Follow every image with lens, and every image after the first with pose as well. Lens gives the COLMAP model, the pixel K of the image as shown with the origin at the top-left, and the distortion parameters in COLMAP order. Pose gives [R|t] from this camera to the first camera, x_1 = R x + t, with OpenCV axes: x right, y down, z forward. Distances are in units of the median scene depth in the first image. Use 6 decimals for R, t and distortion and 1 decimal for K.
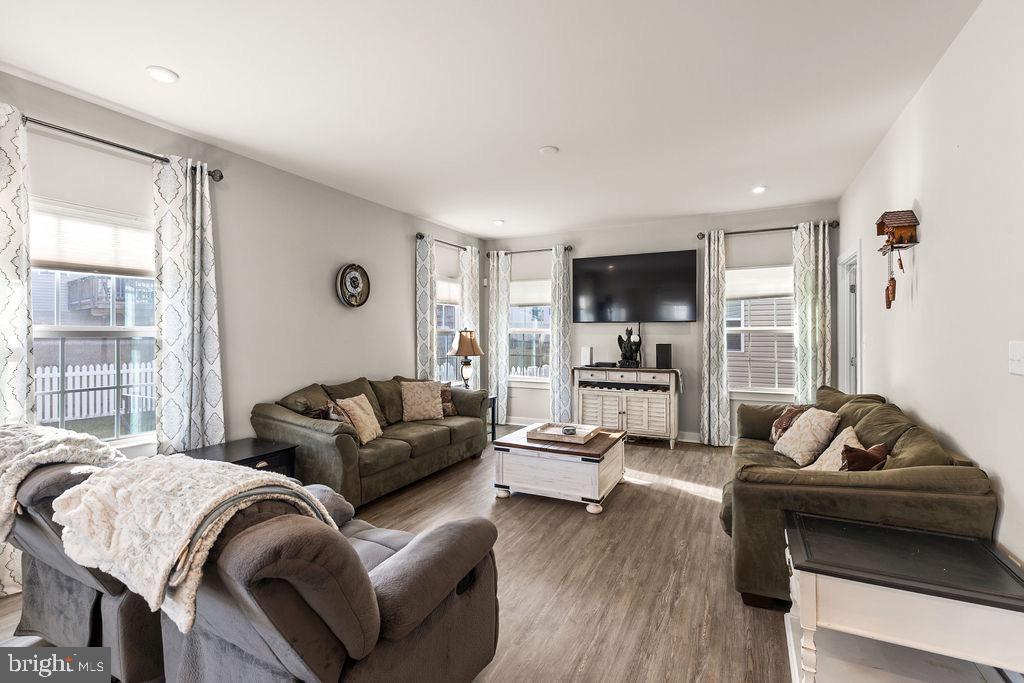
lens RADIAL K [[500.2, 0, 512.0], [0, 500.2, 341.5], [0, 0, 1]] dist [0.013380, -0.000590]
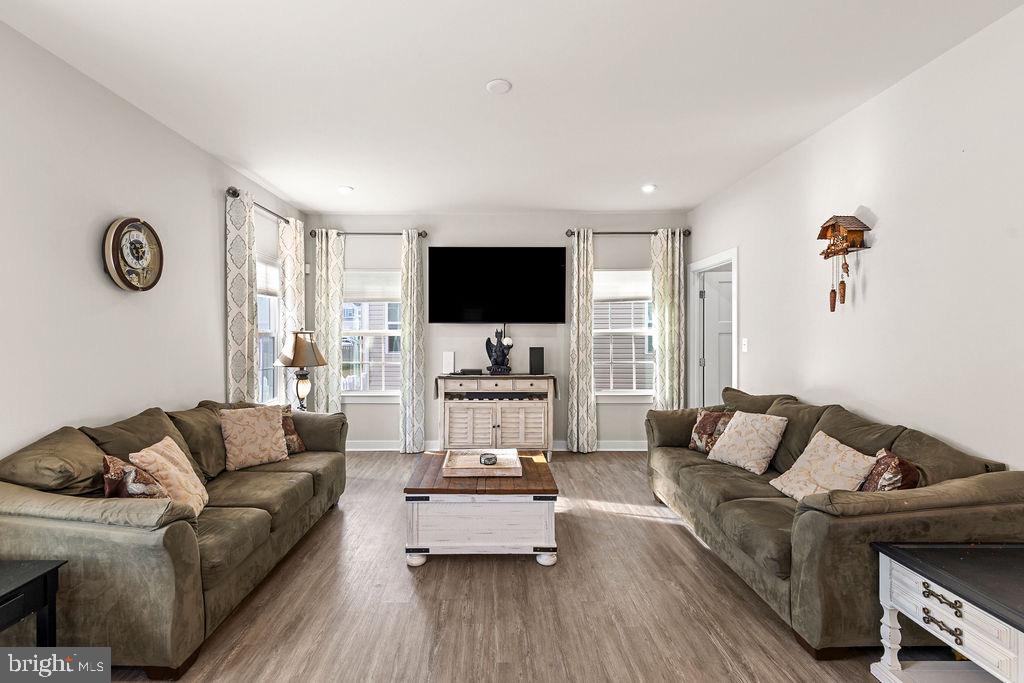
lens RADIAL K [[500.2, 0, 512.0], [0, 500.2, 341.5], [0, 0, 1]] dist [0.013380, -0.000590]
pose [[0.886744, -0.004550, 0.462239, -0.172110], [0.006965, 0.999970, -0.003519, -0.002986], [-0.462209, 0.006340, 0.886749, 0.228588]]
